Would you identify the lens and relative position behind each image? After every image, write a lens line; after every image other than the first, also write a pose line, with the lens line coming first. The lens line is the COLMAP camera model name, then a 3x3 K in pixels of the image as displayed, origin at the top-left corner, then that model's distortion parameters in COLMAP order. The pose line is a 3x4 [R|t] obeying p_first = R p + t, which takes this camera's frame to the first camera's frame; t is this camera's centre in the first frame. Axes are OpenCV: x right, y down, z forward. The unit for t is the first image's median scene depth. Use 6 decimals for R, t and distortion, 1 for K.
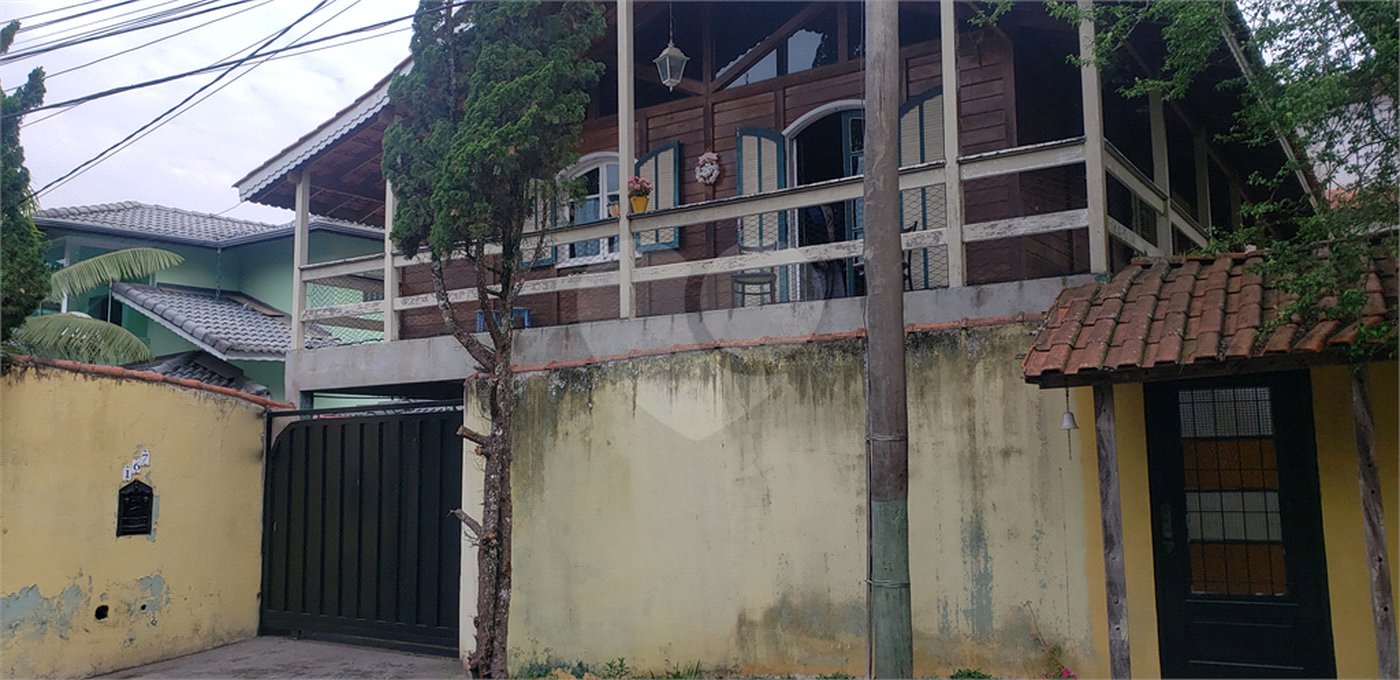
lens RADIAL K [[1084.7, 0, 710.9], [0, 1084.7, 305.9], [0, 0, 1]] dist [0.012598, -0.009477]
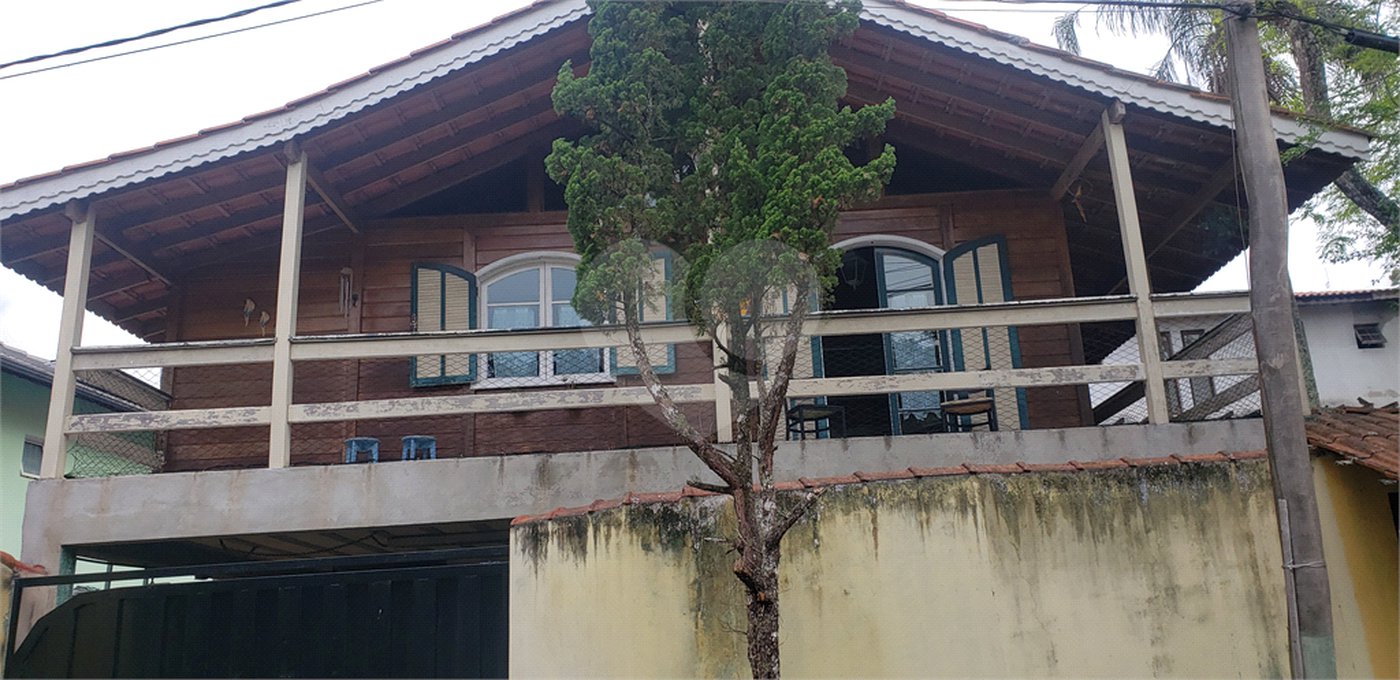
lens RADIAL K [[1084.7, 0, 712.2], [0, 1084.7, 312.5], [0, 0, 1]] dist [0.012598, -0.009477]
pose [[0.828777, 0.140085, 0.541760, -0.638520], [-0.032161, 0.978482, -0.203810, 0.095289], [-0.558654, 0.151489, 0.815449, 0.410372]]
